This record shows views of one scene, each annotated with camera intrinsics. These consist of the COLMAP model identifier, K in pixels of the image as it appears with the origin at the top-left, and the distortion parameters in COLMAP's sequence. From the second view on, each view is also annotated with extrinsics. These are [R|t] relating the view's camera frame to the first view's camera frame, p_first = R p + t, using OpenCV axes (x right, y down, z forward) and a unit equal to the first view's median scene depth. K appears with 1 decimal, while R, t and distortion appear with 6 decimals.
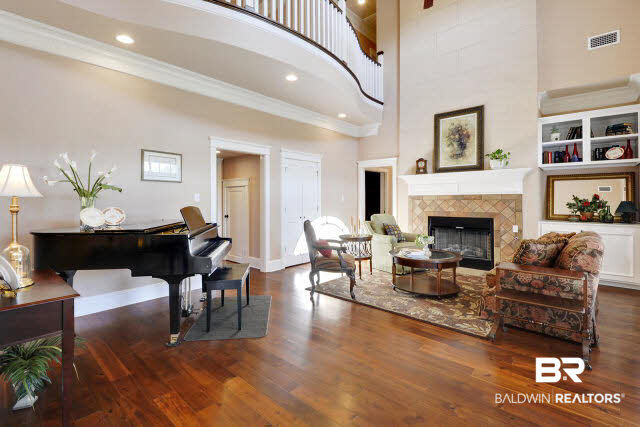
lens RADIAL K [[297.4, 0, 322.0], [0, 297.4, 201.0], [0, 0, 1]] dist [-0.000010, 0.000284]
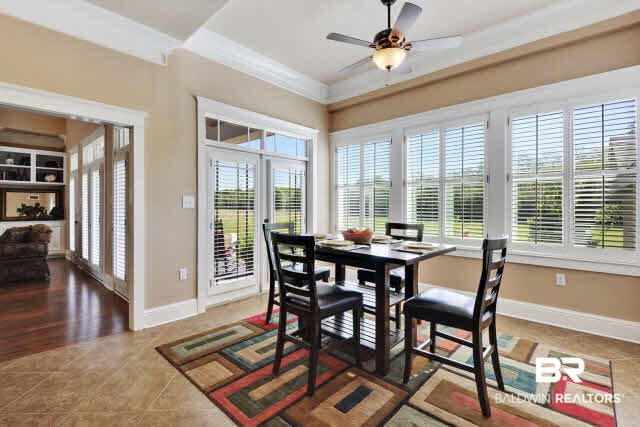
lens RADIAL K [[297.4, 0, 322.0], [0, 297.4, 201.0], [0, 0, 1]] dist [-0.000010, 0.000284]
pose [[0.016497, 0.013828, 0.999768, -0.623124], [0.008578, 0.999866, -0.013971, 0.004124], [-0.999827, 0.008807, 0.016376, -0.520318]]
